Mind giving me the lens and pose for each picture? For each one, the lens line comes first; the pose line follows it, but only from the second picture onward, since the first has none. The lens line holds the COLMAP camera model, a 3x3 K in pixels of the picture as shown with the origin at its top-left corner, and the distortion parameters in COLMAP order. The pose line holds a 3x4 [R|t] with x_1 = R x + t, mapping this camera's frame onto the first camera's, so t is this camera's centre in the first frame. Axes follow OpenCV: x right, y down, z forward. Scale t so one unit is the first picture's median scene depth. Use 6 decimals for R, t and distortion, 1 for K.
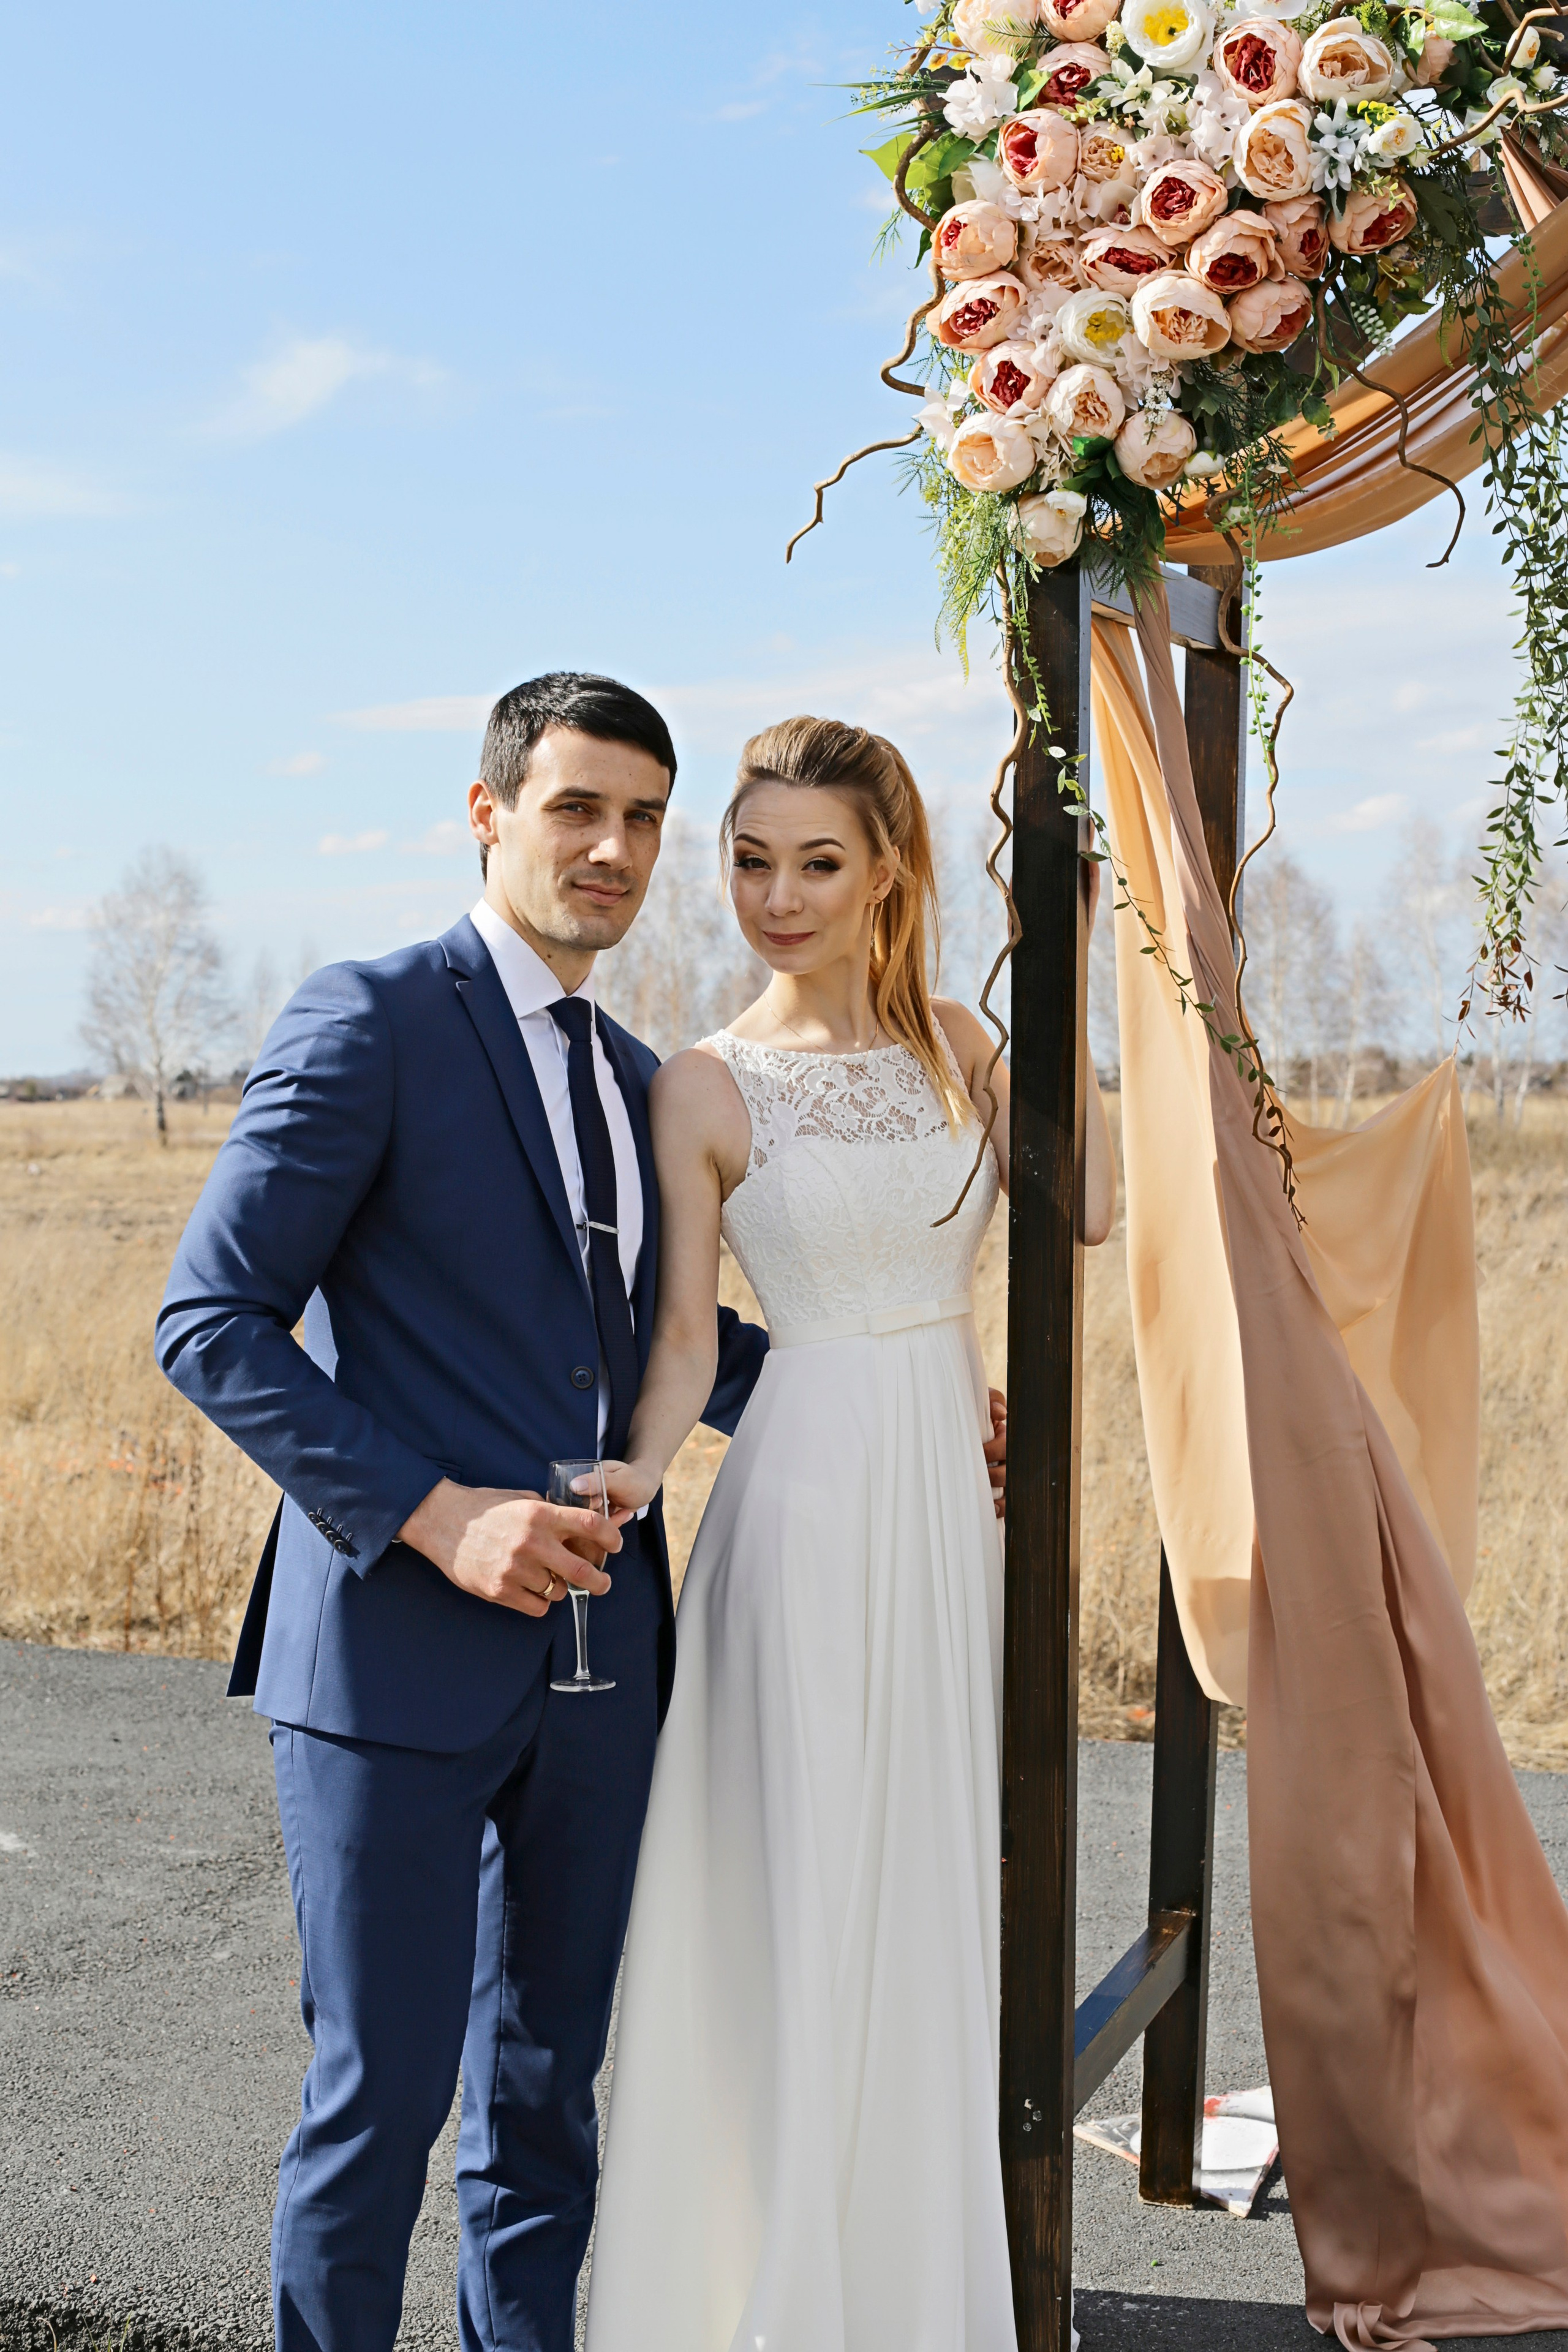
lens RADIAL K [[3455.8, 0, 798.2], [0, 3455.8, 1186.0], [0, 0, 1]] dist [-0.124513, 0.088298]
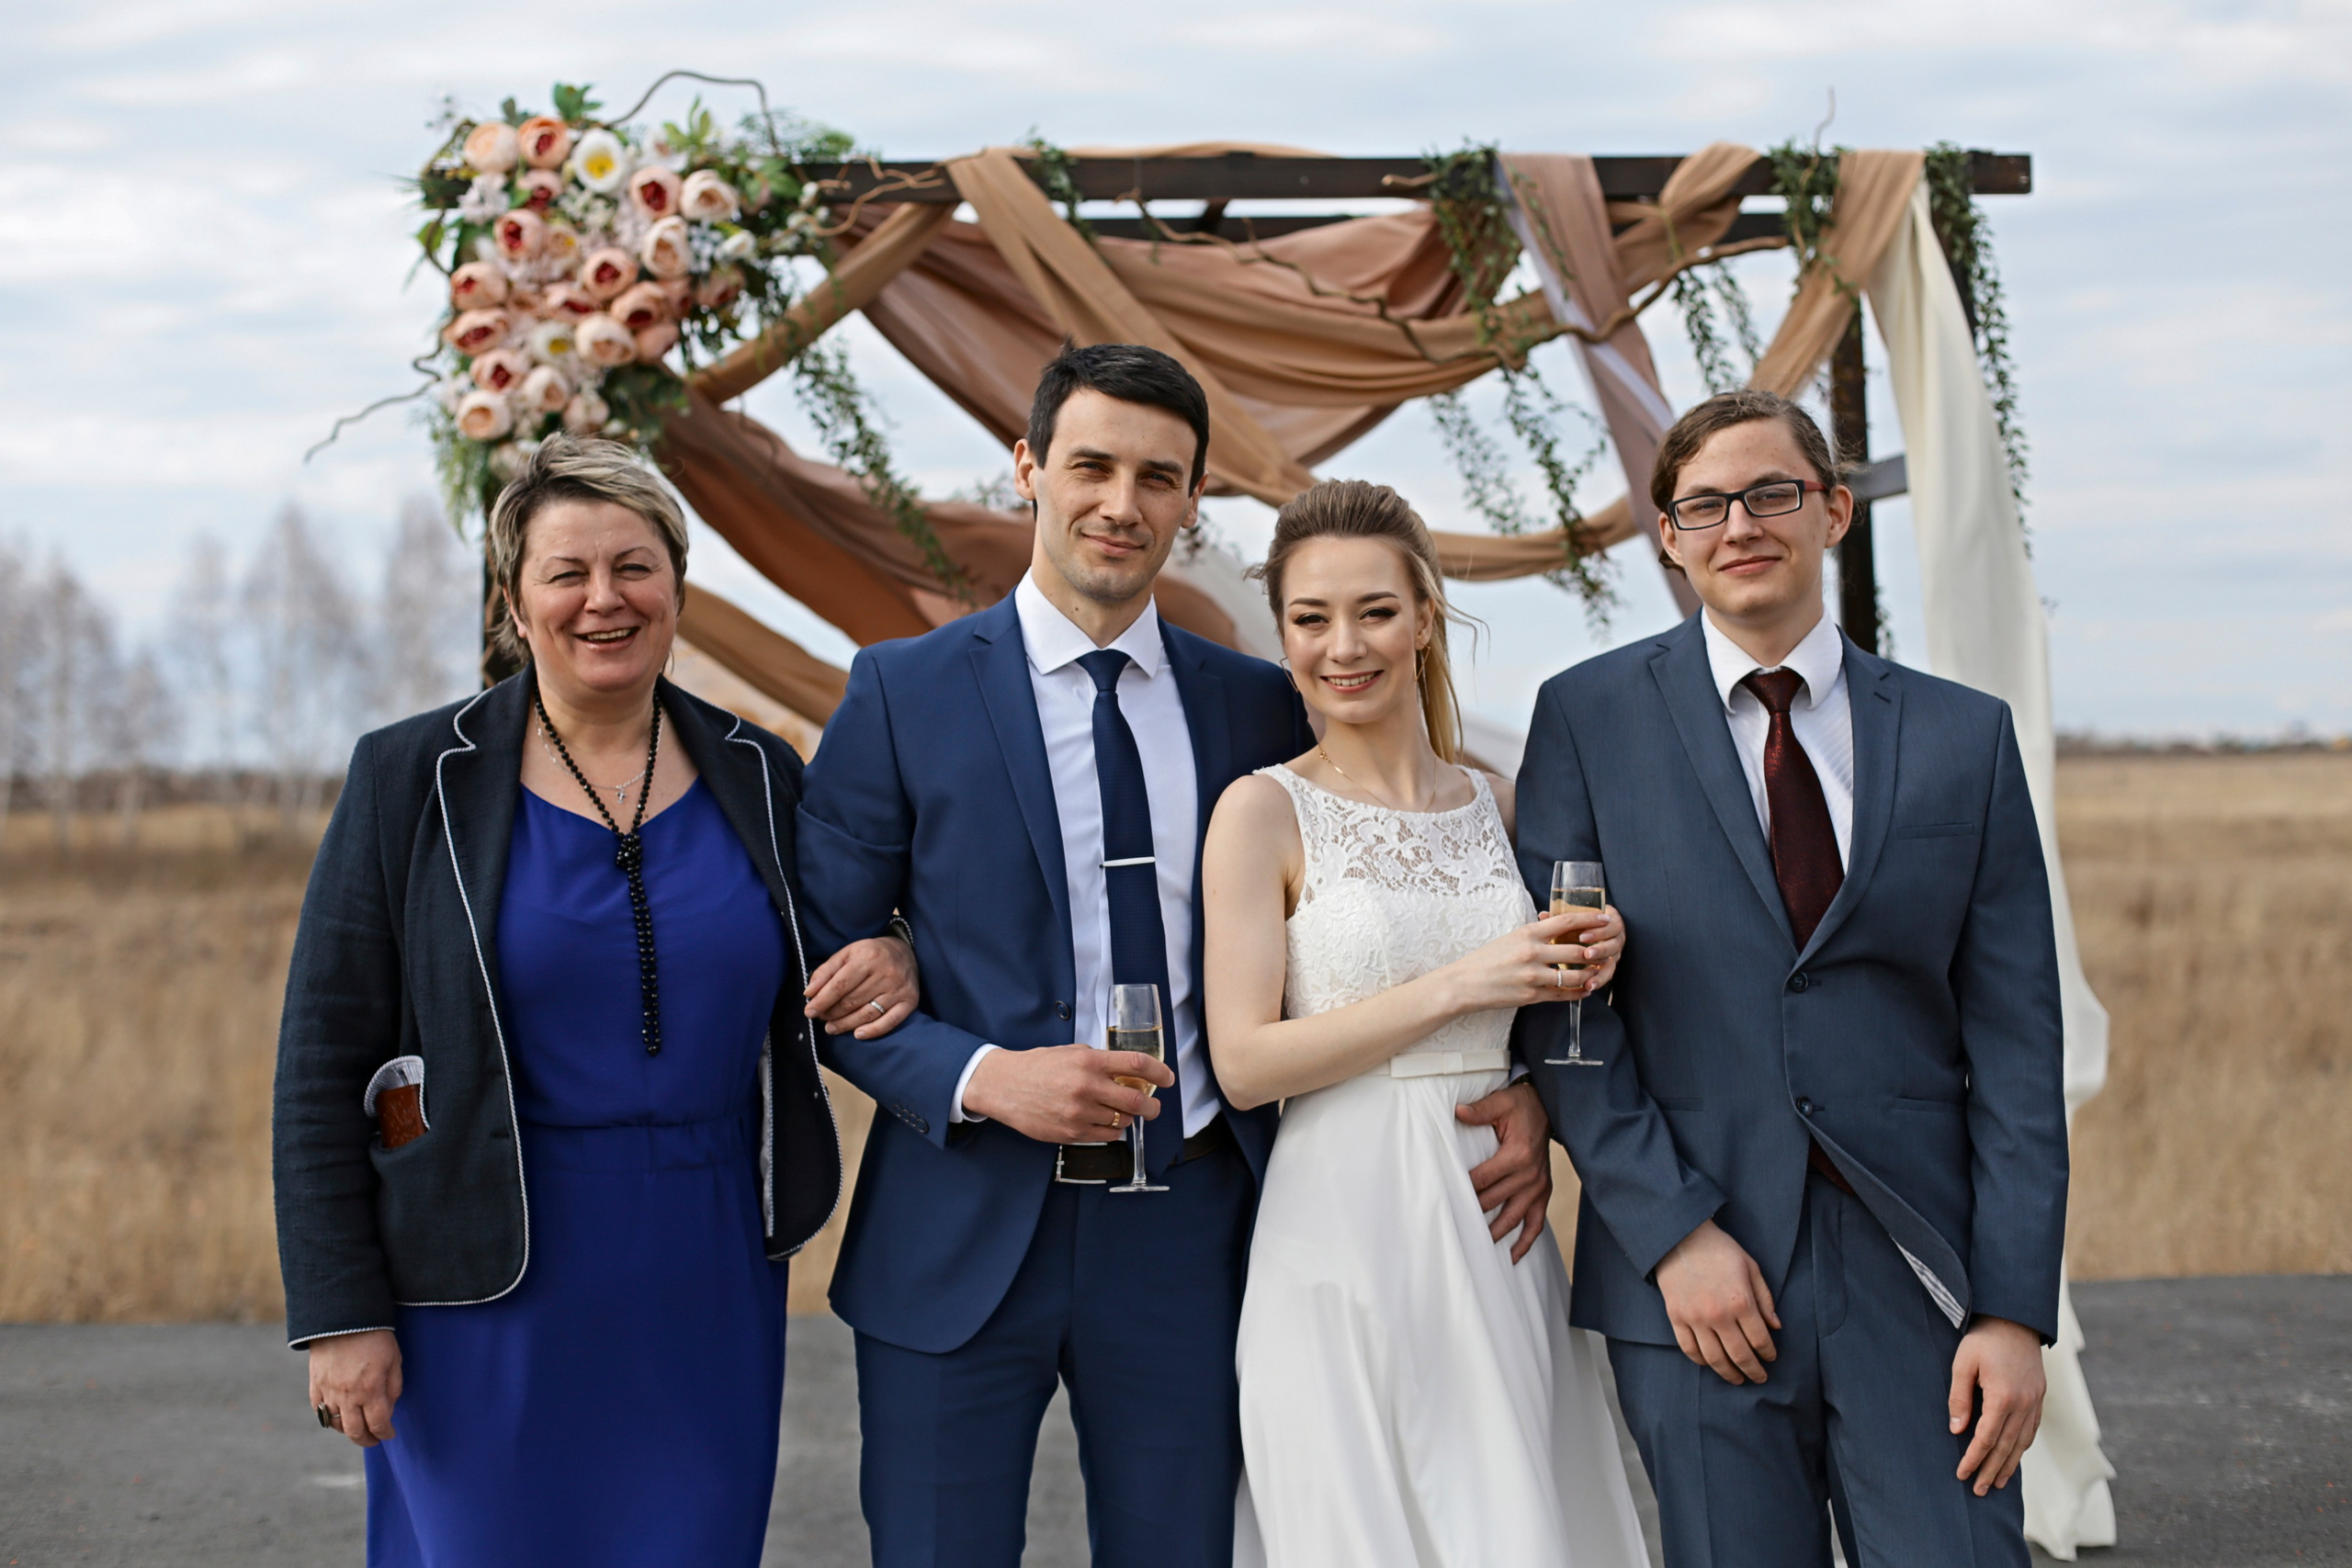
lens RADIAL K [[3484.1, 0, 1163.9], [0, 3484.1, 789.0], [0, 0, 1]] dist [-0.133586, 0.110314]
pose [[0.899340, -0.013325, 0.437046, -0.381203], [0.023396, 0.999570, -0.017667, -0.000222], [-0.436623, 0.026114, 0.899266, -0.623558]]
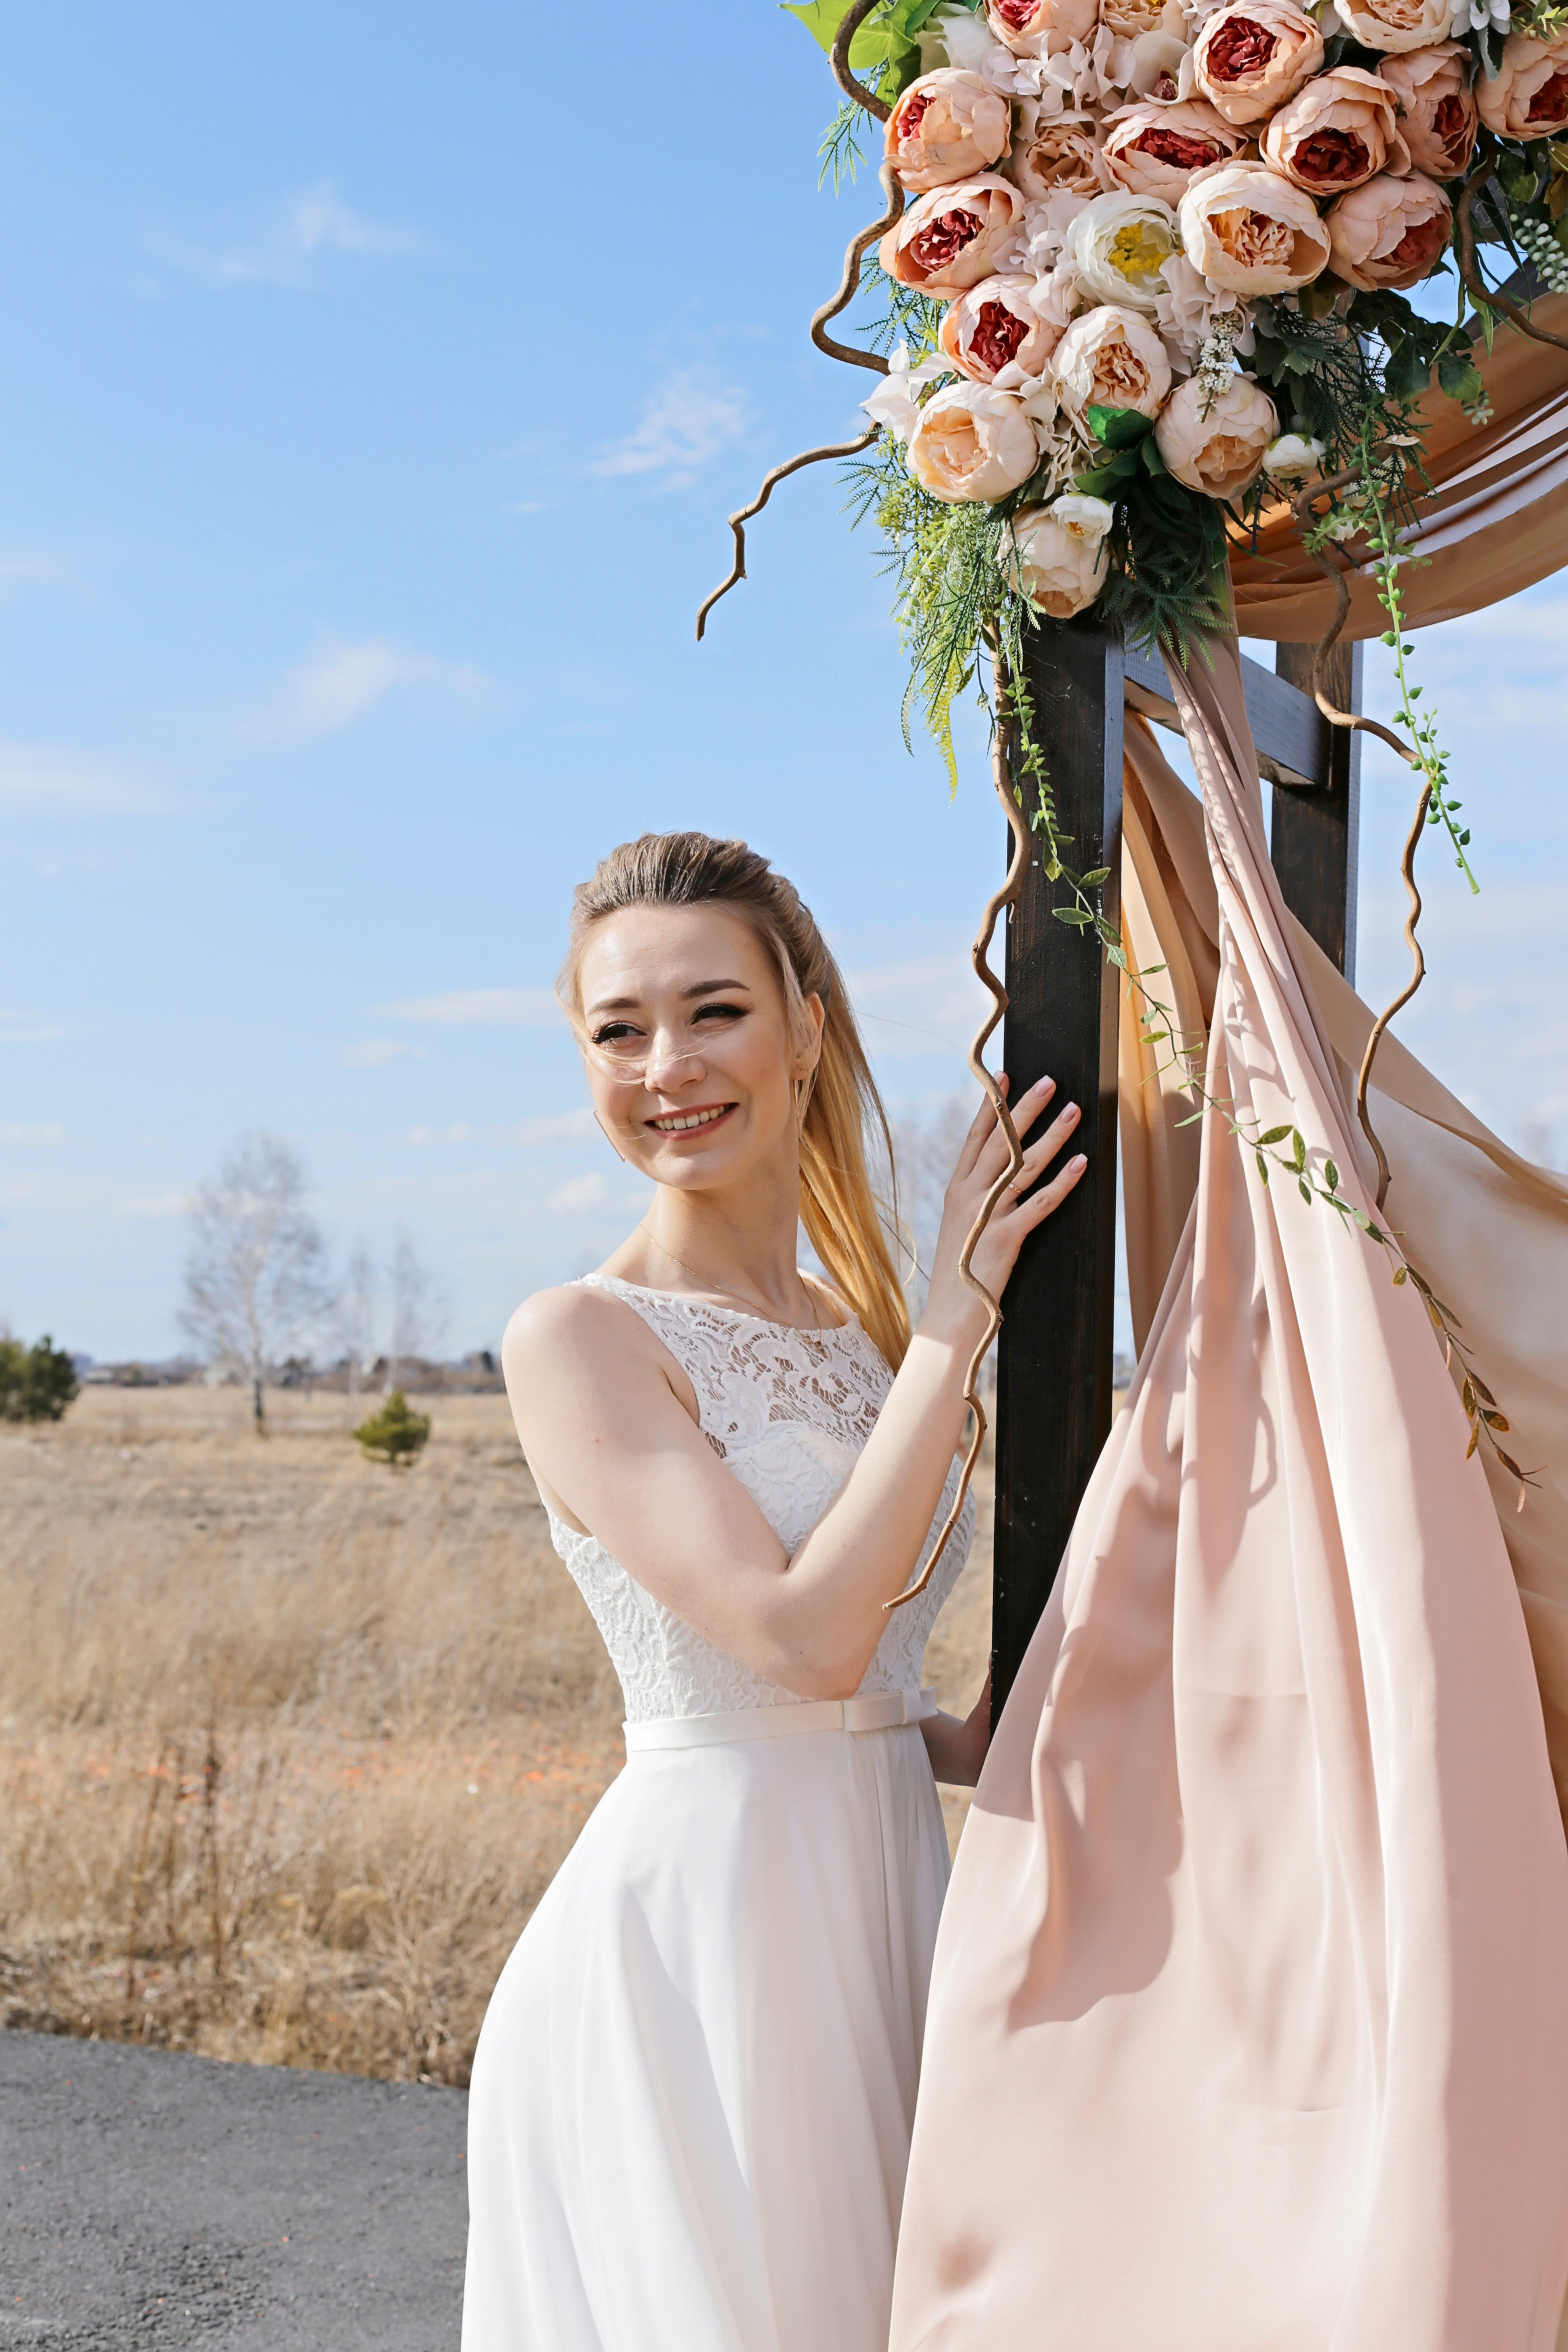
lens RADIAL K [[3405.1, 0, 817.3], [0, 3405.1, 1179.2], [0, 0, 1]] dist [-0.125720, 0.014919]
pose [[0.999501, 0.010258, -0.029875, 0.048234], [-0.012847, 0.996055, -0.087800, -0.012537], [0.028857, 0.088140, 0.995690, 0.362825]]
